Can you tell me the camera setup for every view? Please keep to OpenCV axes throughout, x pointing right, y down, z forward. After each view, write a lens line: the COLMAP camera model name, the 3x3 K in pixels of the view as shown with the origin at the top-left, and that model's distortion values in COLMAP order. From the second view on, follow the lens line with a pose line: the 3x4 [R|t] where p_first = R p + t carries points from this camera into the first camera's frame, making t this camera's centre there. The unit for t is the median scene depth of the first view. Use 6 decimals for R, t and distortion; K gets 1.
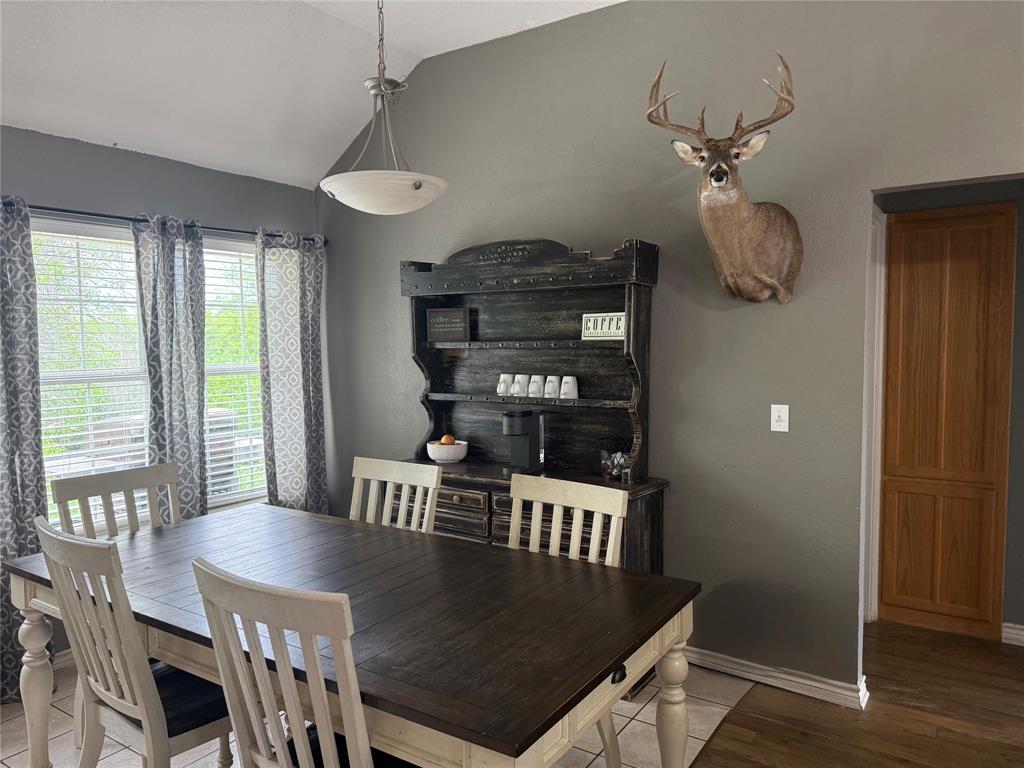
lens RADIAL K [[704.5, 0, 512.0], [0, 704.5, 384.0], [0, 0, 1]] dist [0.110694, -0.143135]
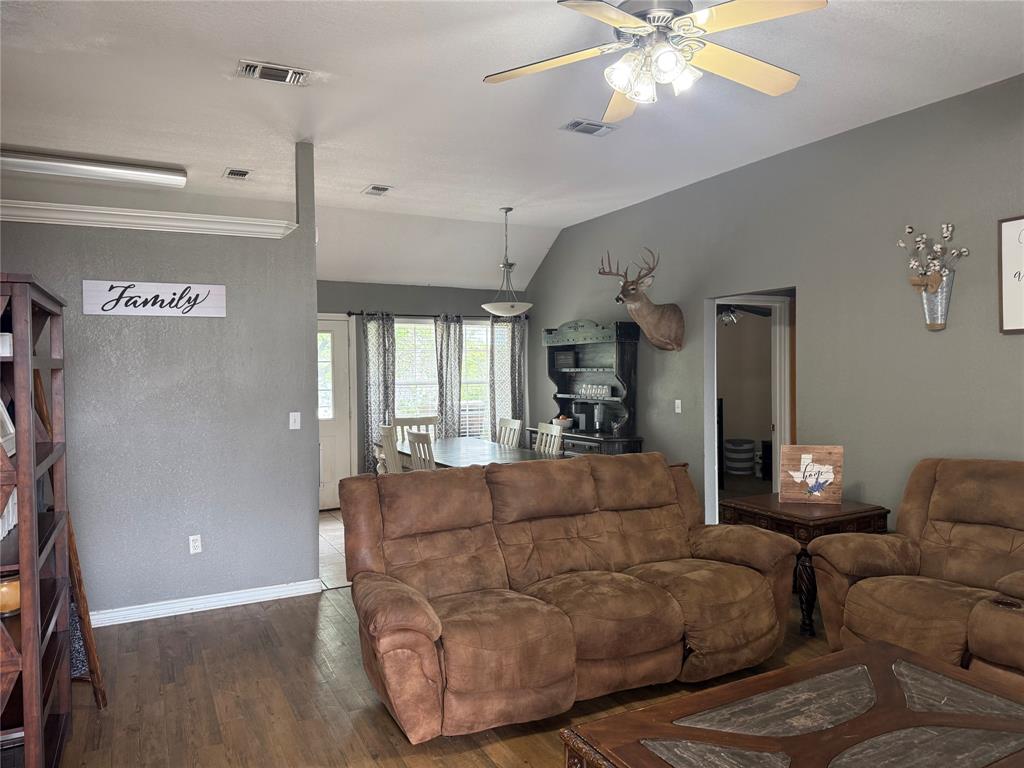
lens RADIAL K [[704.5, 0, 512.0], [0, 704.5, 384.0], [0, 0, 1]] dist [0.110694, -0.143135]
pose [[0.875904, 0.015801, -0.482227, 0.780387], [-0.032015, 0.999164, -0.025412, 0.042036], [0.481423, 0.037697, 0.875678, -0.854363]]
